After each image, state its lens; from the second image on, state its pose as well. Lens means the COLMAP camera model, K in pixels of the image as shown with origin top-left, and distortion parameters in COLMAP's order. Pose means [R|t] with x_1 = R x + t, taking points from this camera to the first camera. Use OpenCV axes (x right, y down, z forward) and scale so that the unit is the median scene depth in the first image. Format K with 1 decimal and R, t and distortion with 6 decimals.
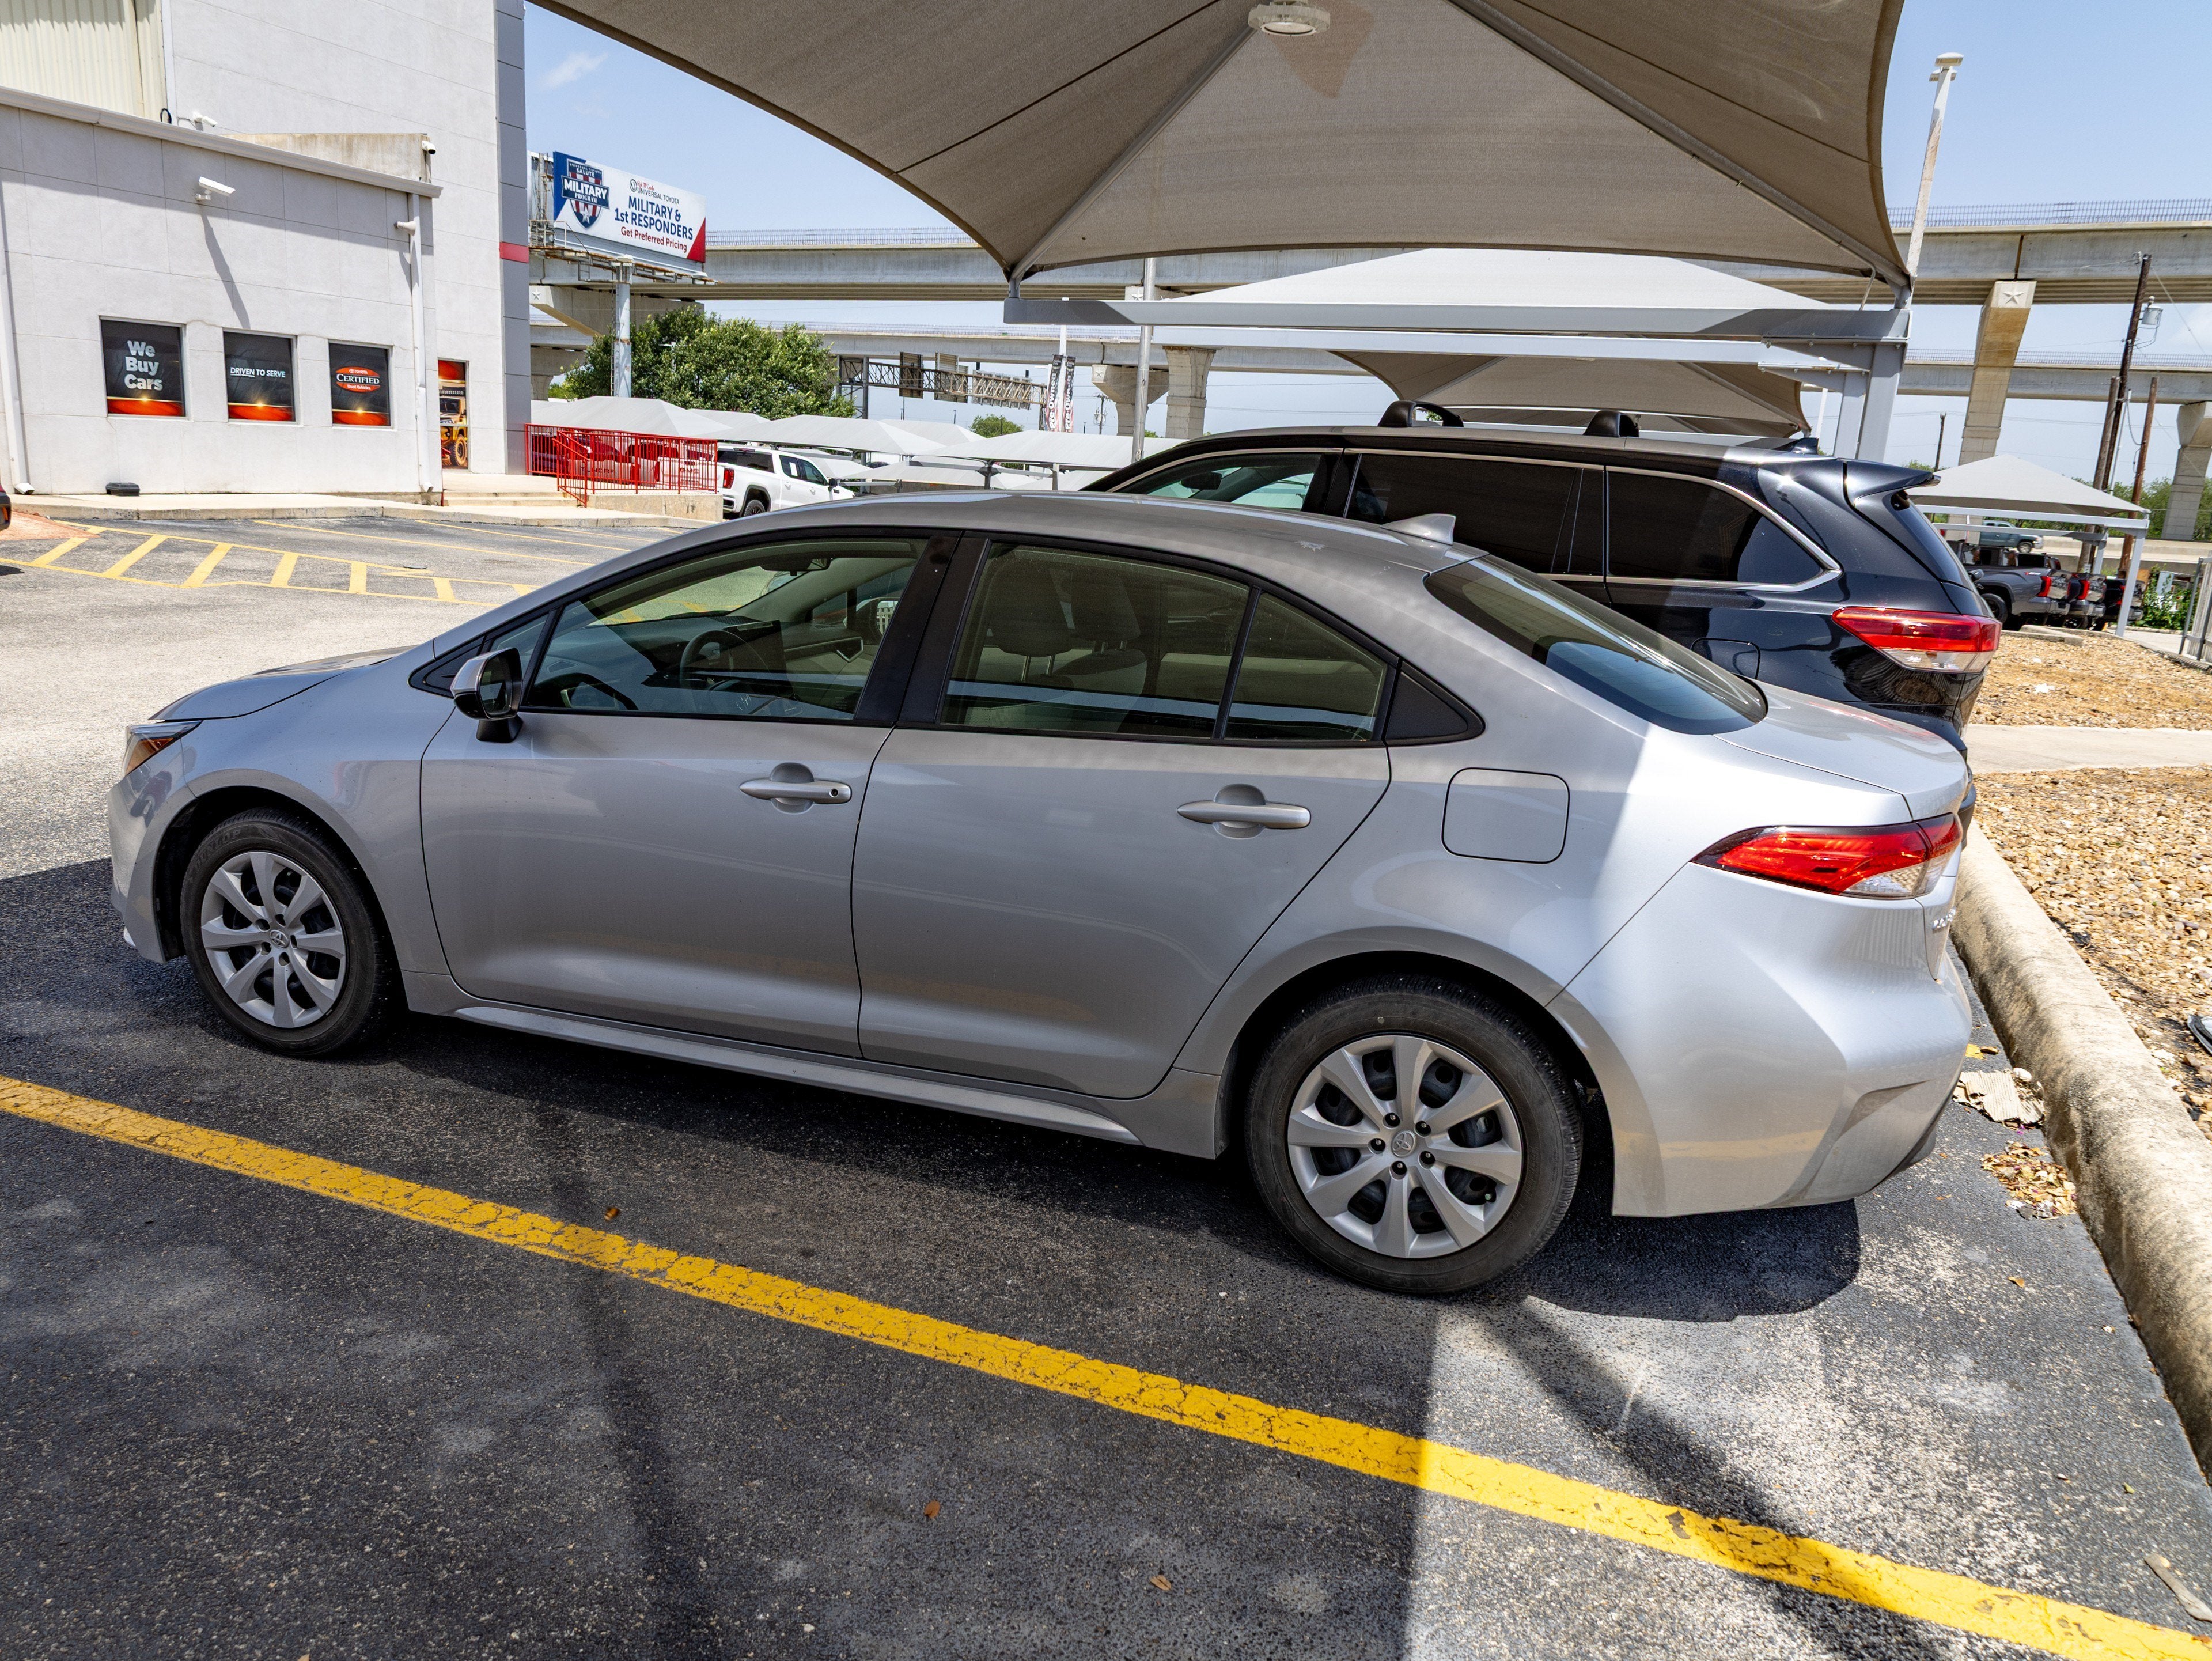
lens RADIAL K [[1605.7, 0, 1114.6], [0, 1605.7, 839.2], [0, 0, 1]] dist [-0.009793, 0.001983]
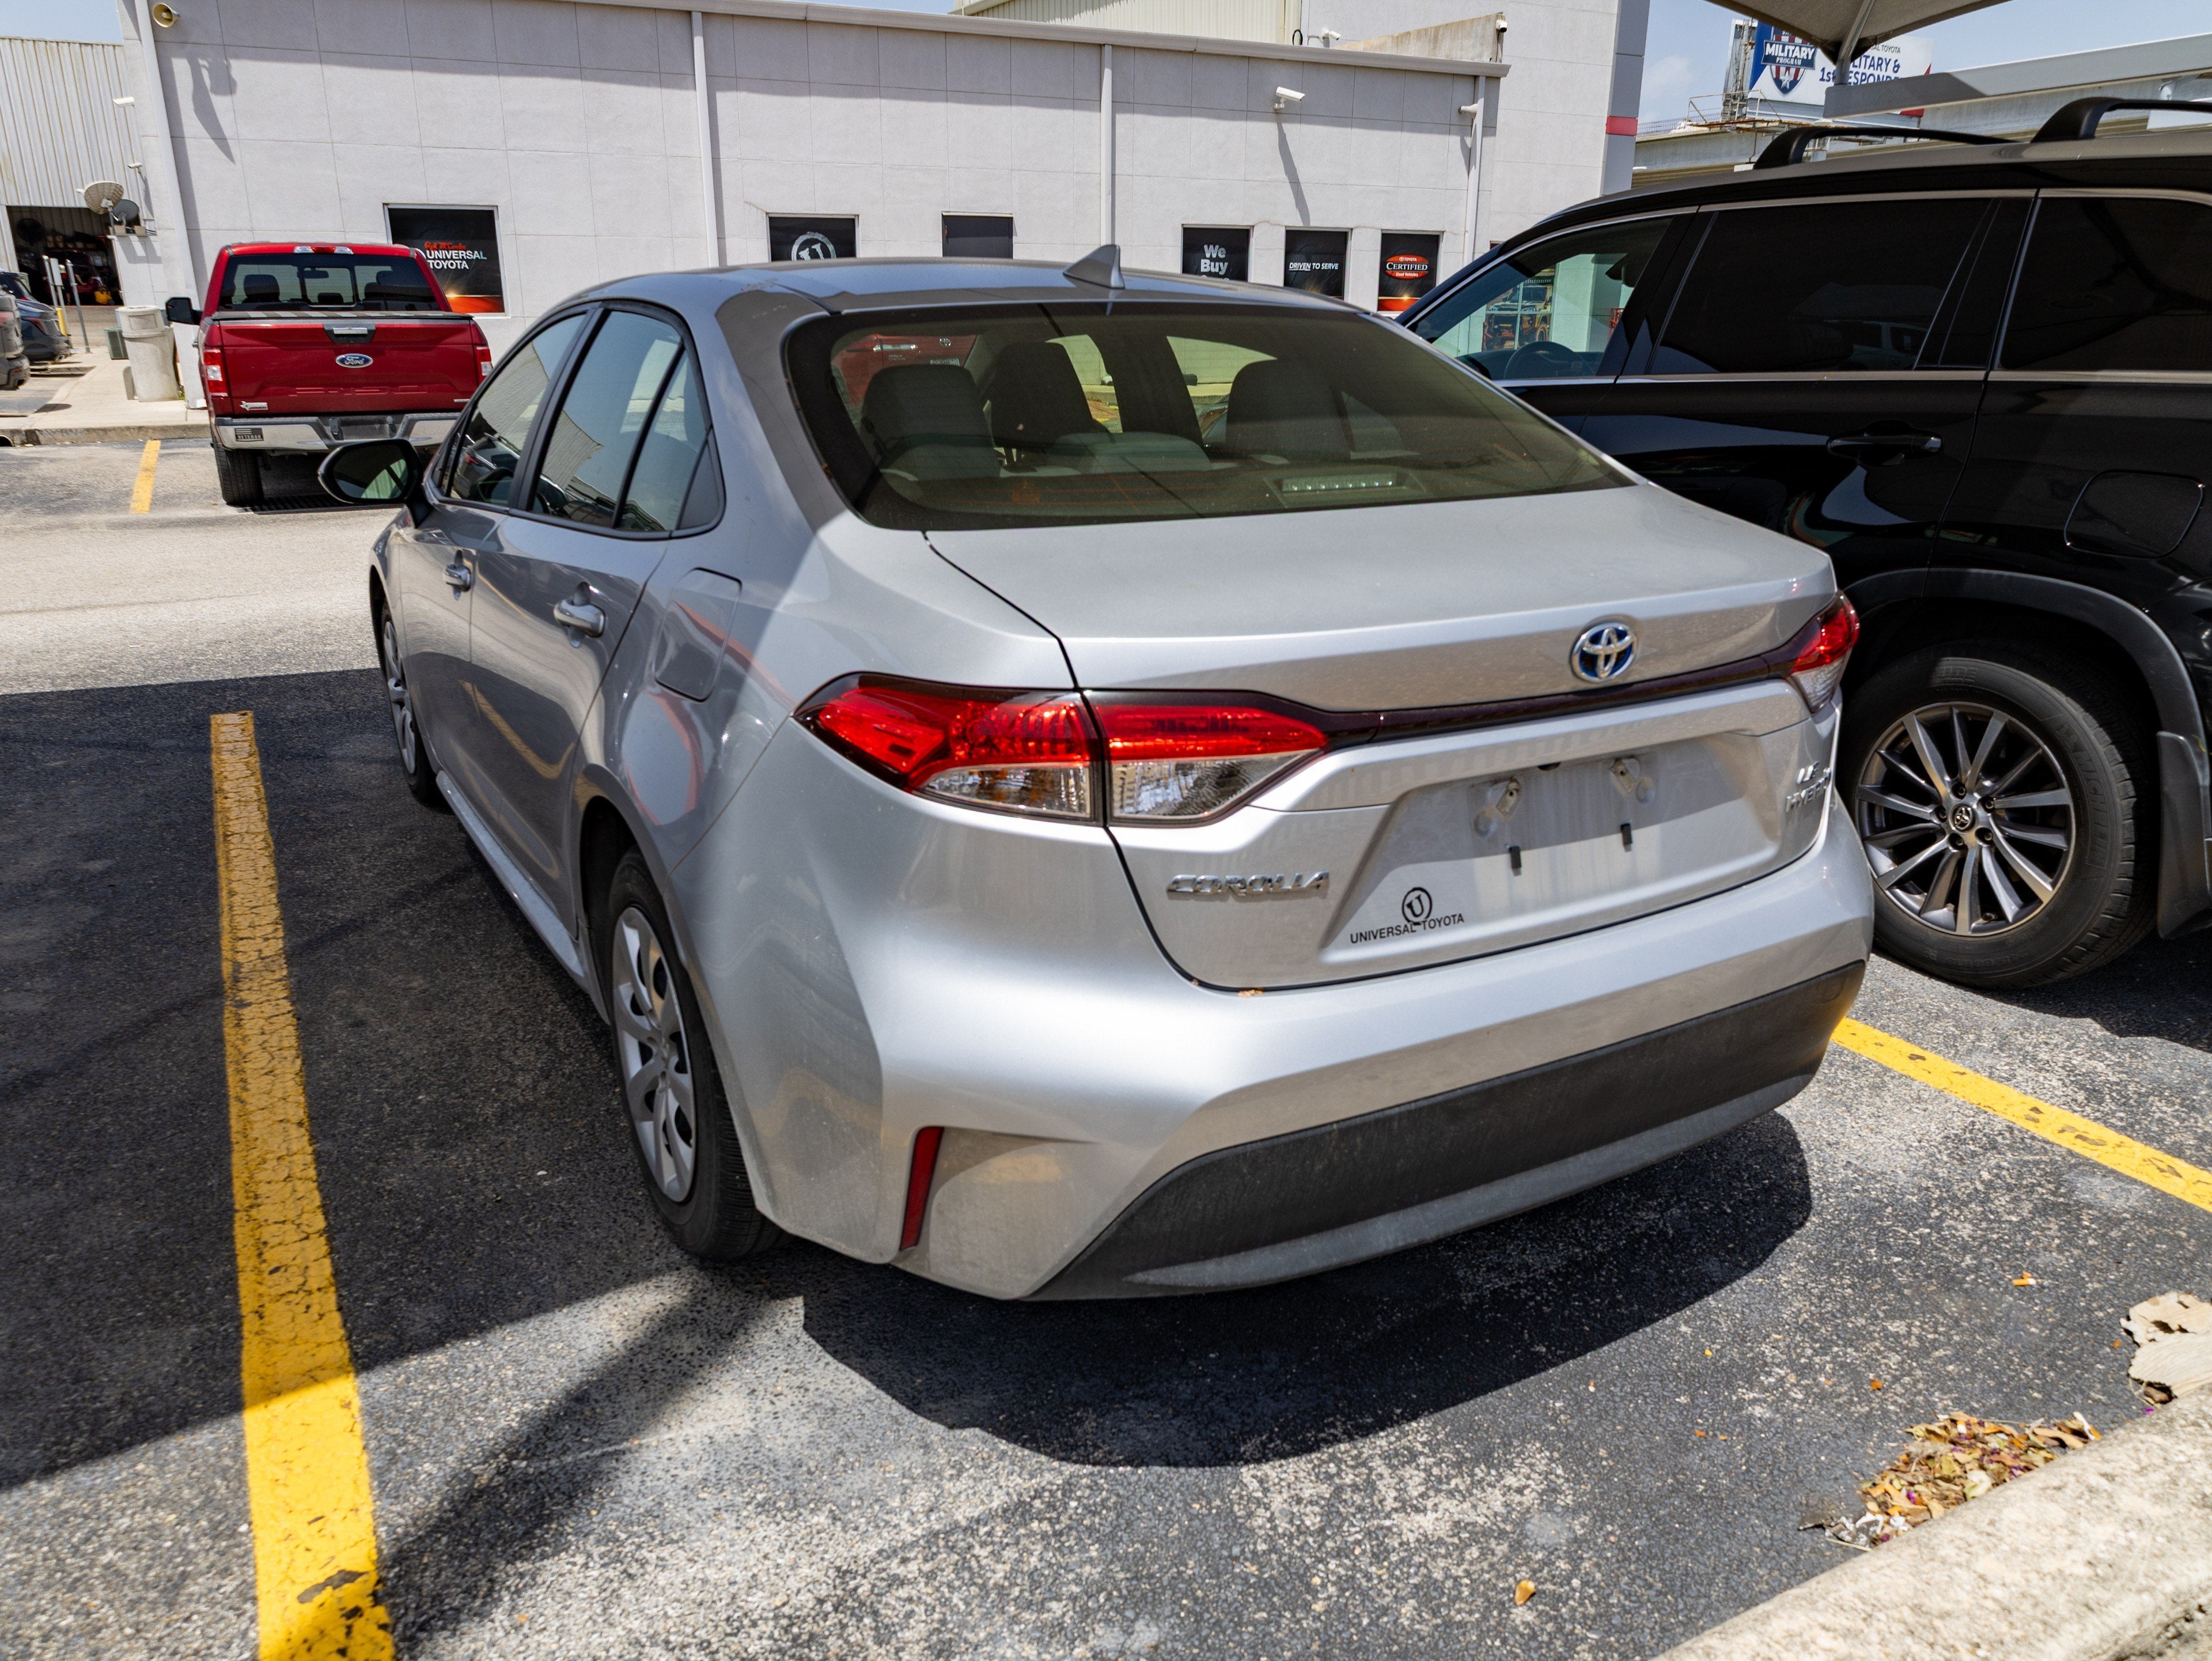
lens RADIAL K [[1605.7, 0, 1114.6], [0, 1605.7, 839.2], [0, 0, 1]] dist [-0.009793, 0.001983]
pose [[0.759487, 0.150199, -0.632945, 0.123313], [-0.110323, 0.988625, 0.102223, -0.002696], [0.641099, -0.007808, 0.767418, 0.079923]]
